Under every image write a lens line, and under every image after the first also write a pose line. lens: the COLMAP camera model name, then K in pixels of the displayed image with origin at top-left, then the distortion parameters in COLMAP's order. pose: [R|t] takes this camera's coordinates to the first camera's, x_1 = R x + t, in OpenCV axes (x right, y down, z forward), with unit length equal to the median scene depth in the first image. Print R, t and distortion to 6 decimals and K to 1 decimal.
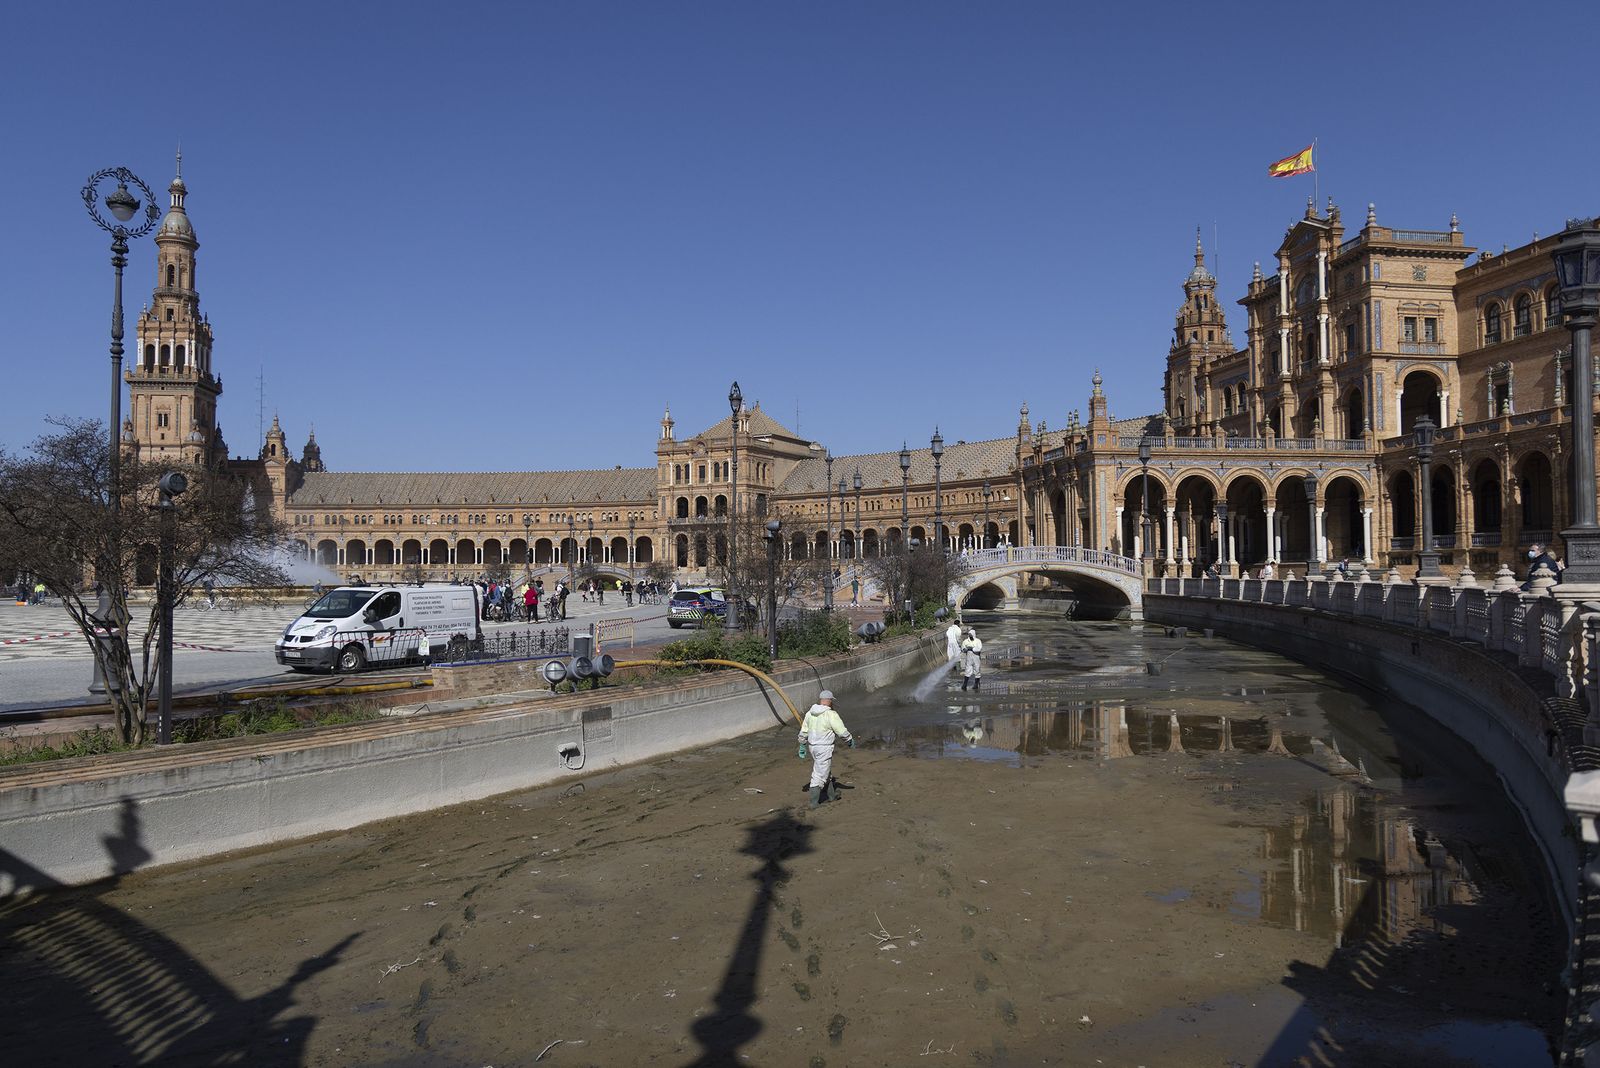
lens RADIAL K [[1088.0, 0, 800.0], [0, 1088.0, 534.0], [0, 0, 1]] dist [0.002480, -0.000105]
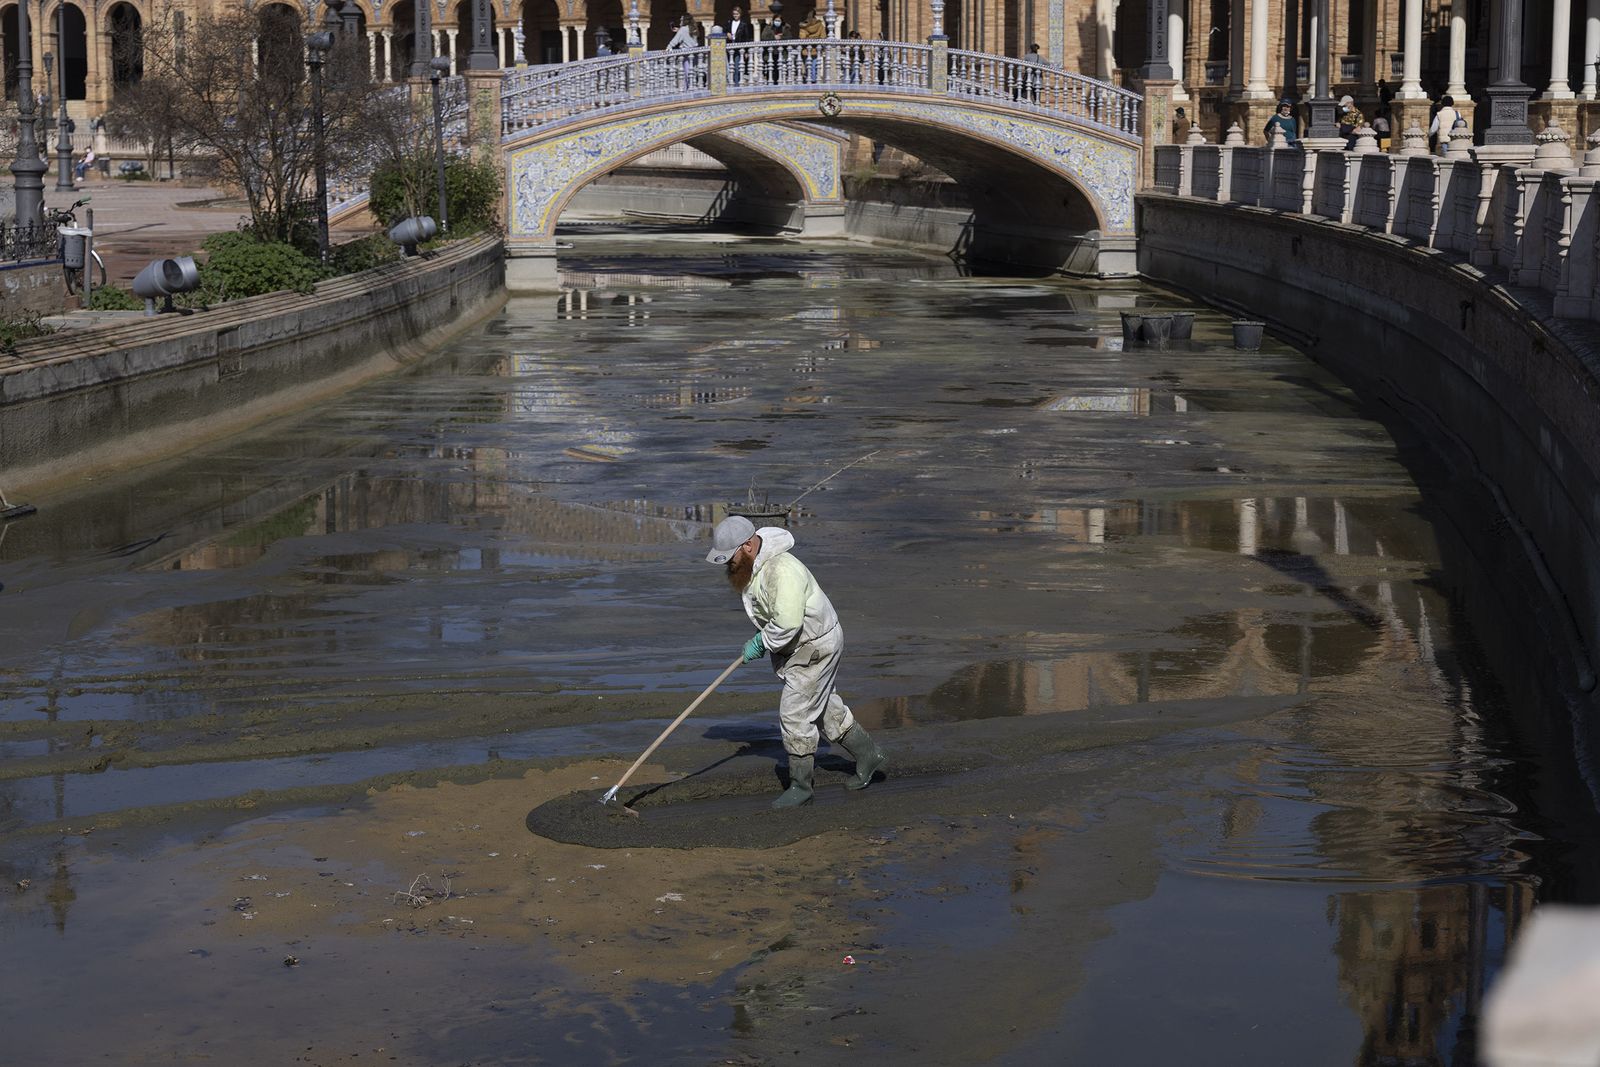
lens RADIAL K [[2799.7, 0, 800.2], [0, 2799.7, 504.1], [0, 0, 1]] dist [0.031627, 0.084284]
pose [[0.994470, -0.008698, 0.104659, 0.046921], [-0.009278, 0.985392, 0.170049, 0.002069], [-0.104610, -0.170079, 0.979862, 0.068932]]
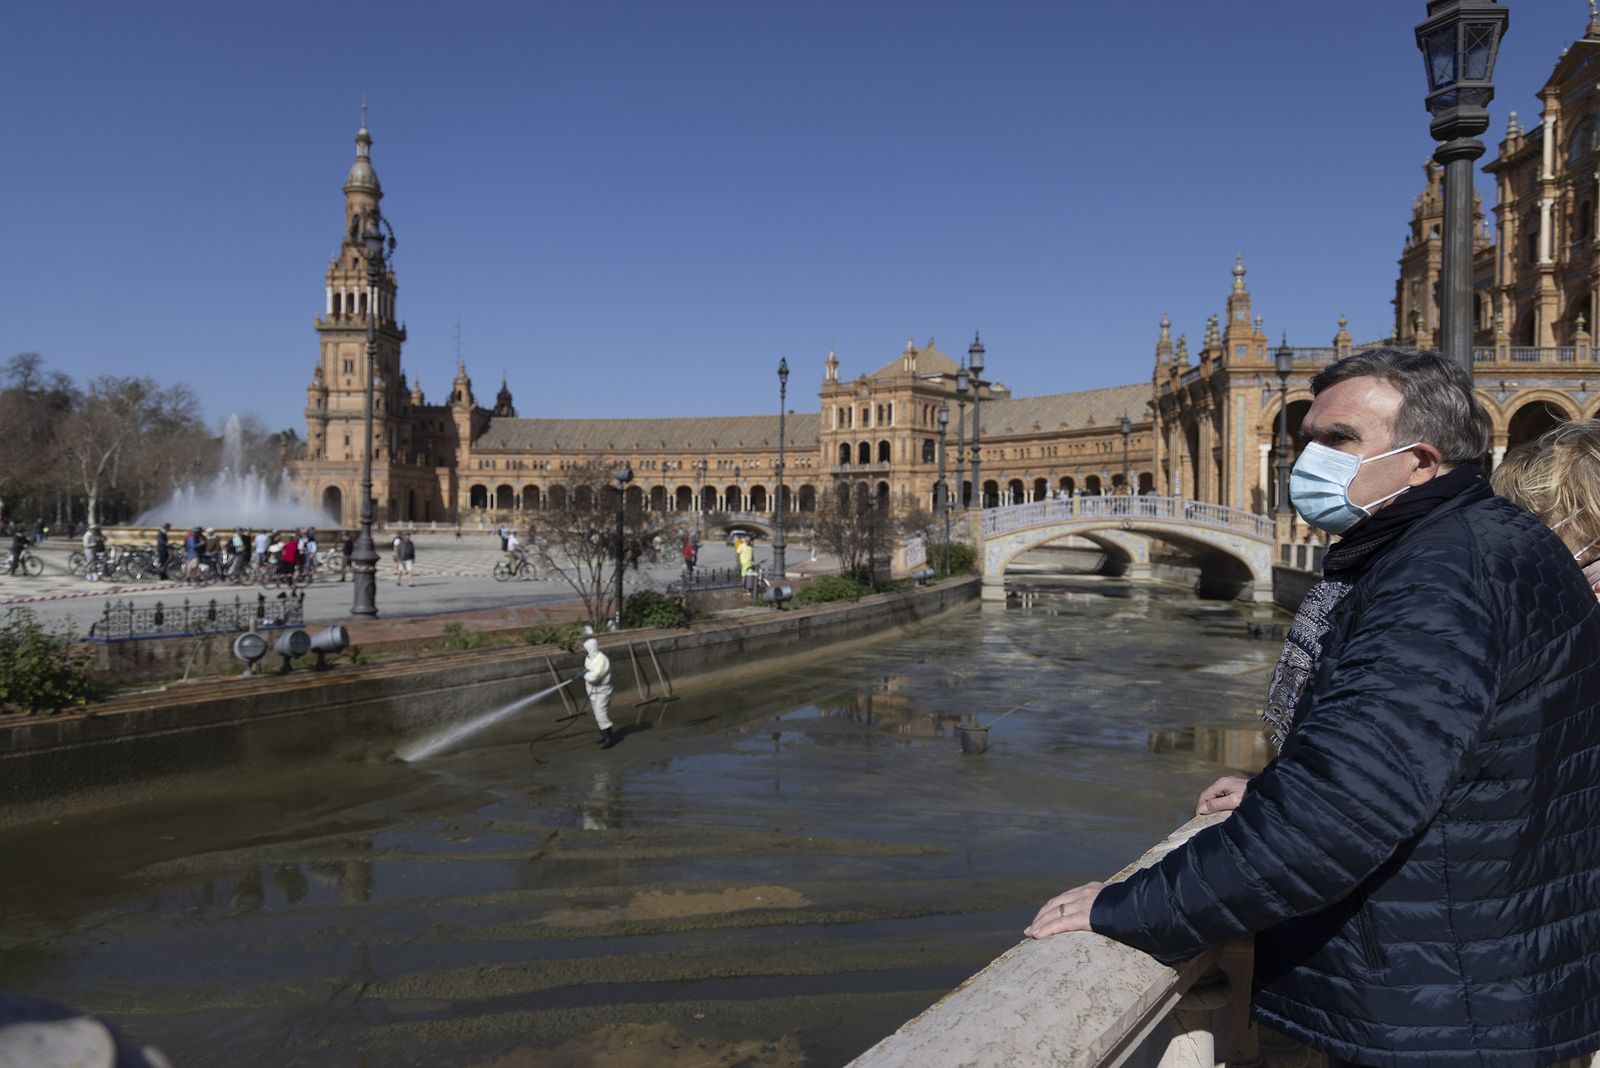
lens RADIAL K [[1079.5, 0, 800.0], [0, 1079.5, 534.0], [0, 0, 1]] dist [0.002745, -0.000416]
pose [[0.975035, 0.020911, -0.221066, 0.061574], [-0.010961, 0.998875, 0.046142, 0.002093], [0.221782, -0.042567, 0.974167, 0.091139]]
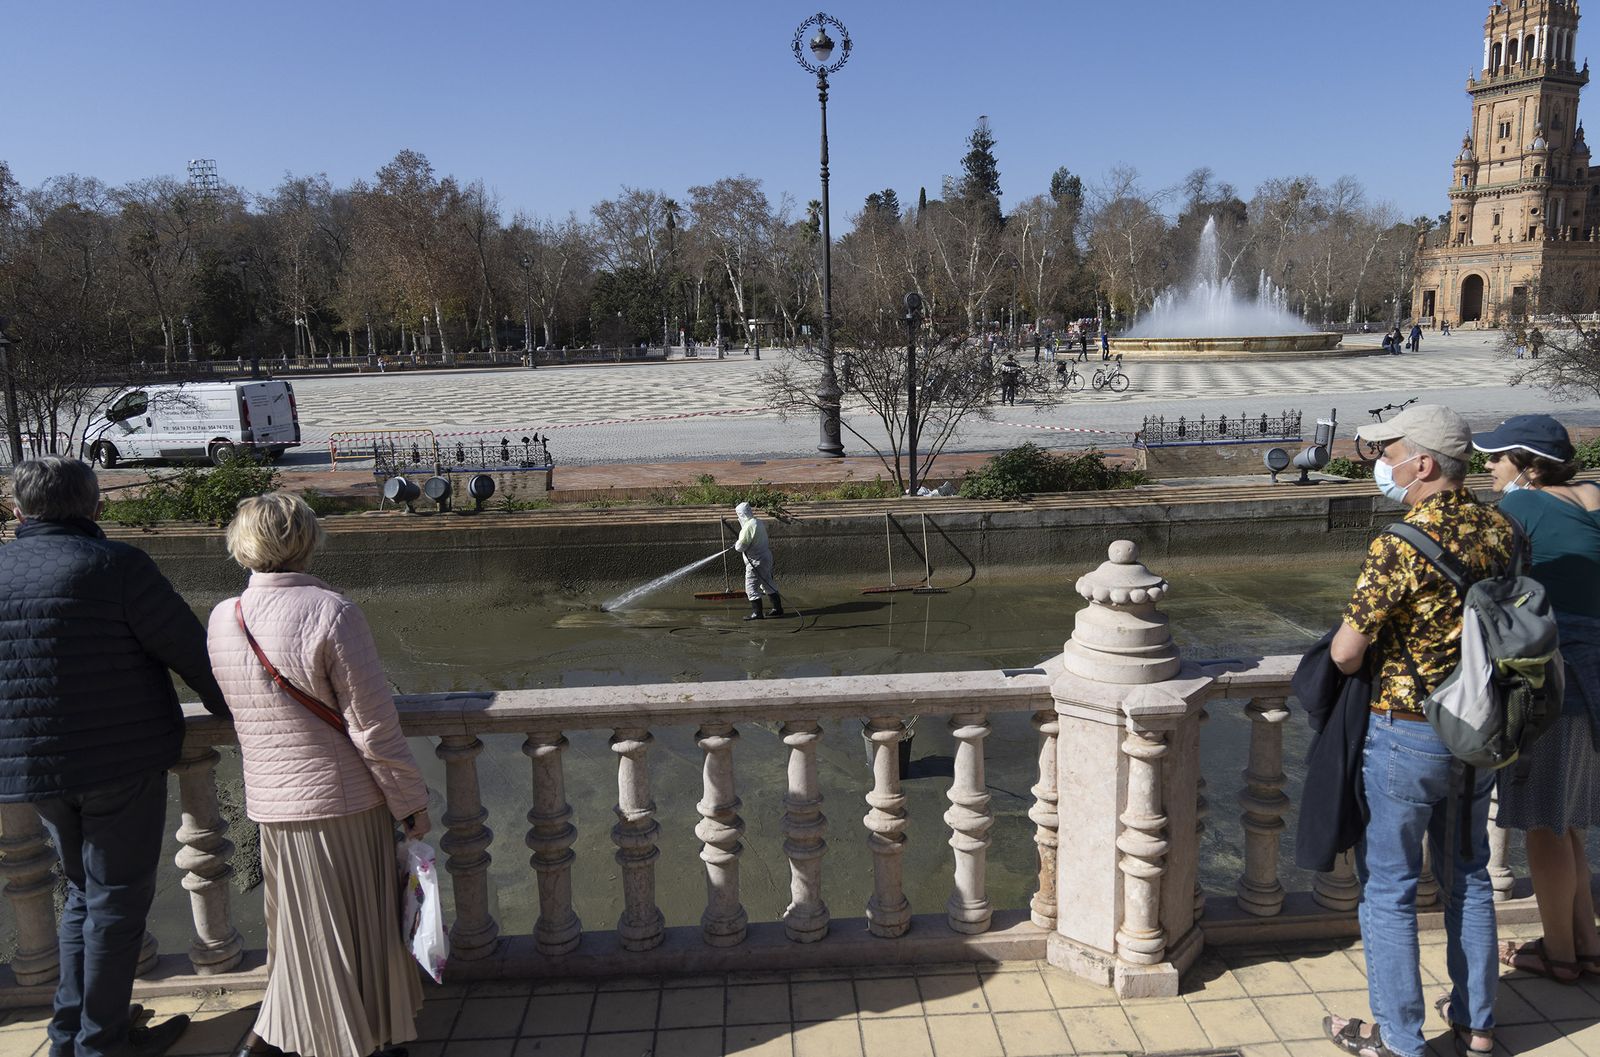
lens RADIAL K [[1101.7, 0, 813.4], [0, 1101.7, 502.0], [0, 0, 1]] dist [0.004634, -0.000932]
pose [[0.335221, 0.145777, -0.930793, 0.100084], [0.058689, 0.982807, 0.175060, 0.001427], [0.940310, -0.113311, 0.320902, 0.156871]]
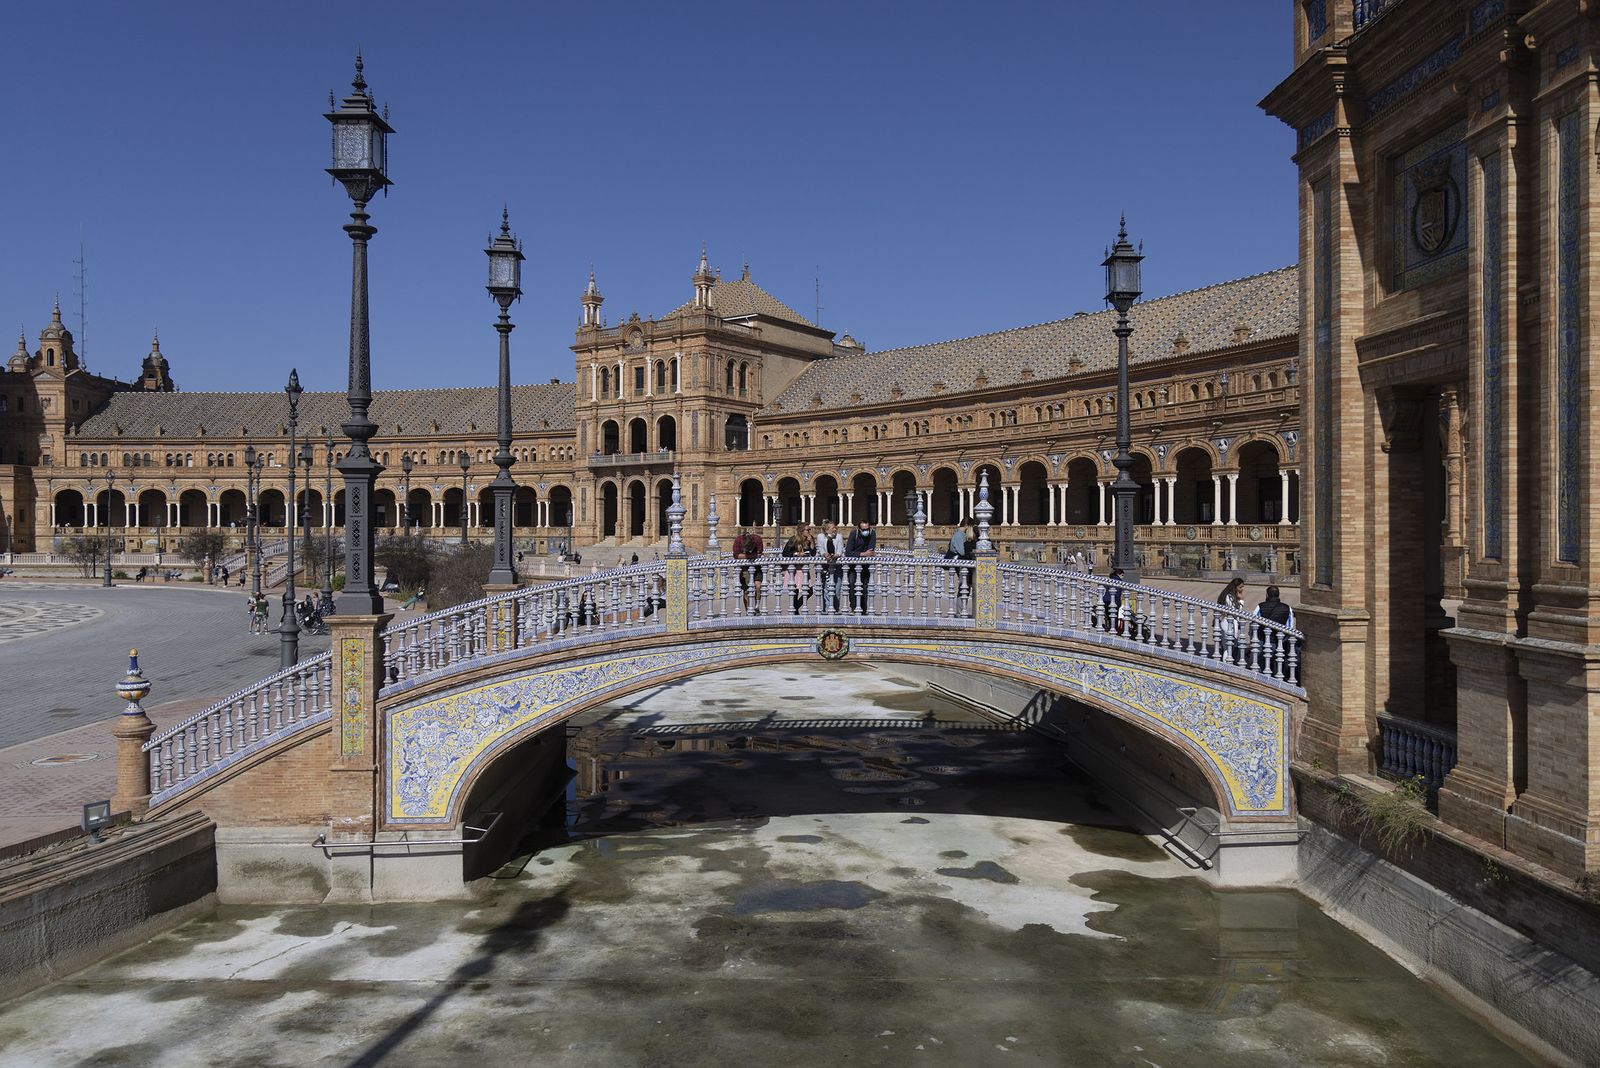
lens RADIAL K [[1129.0, 0, 800.0], [0, 1129.0, 534.0], [0, 0, 1]] dist [0.007743, 0.001416]
pose [[0.993664, 0.006861, -0.112179, 0.069056], [-0.002243, 0.999147, 0.041241, 0.003088], [0.112367, -0.040728, 0.992832, 0.396888]]
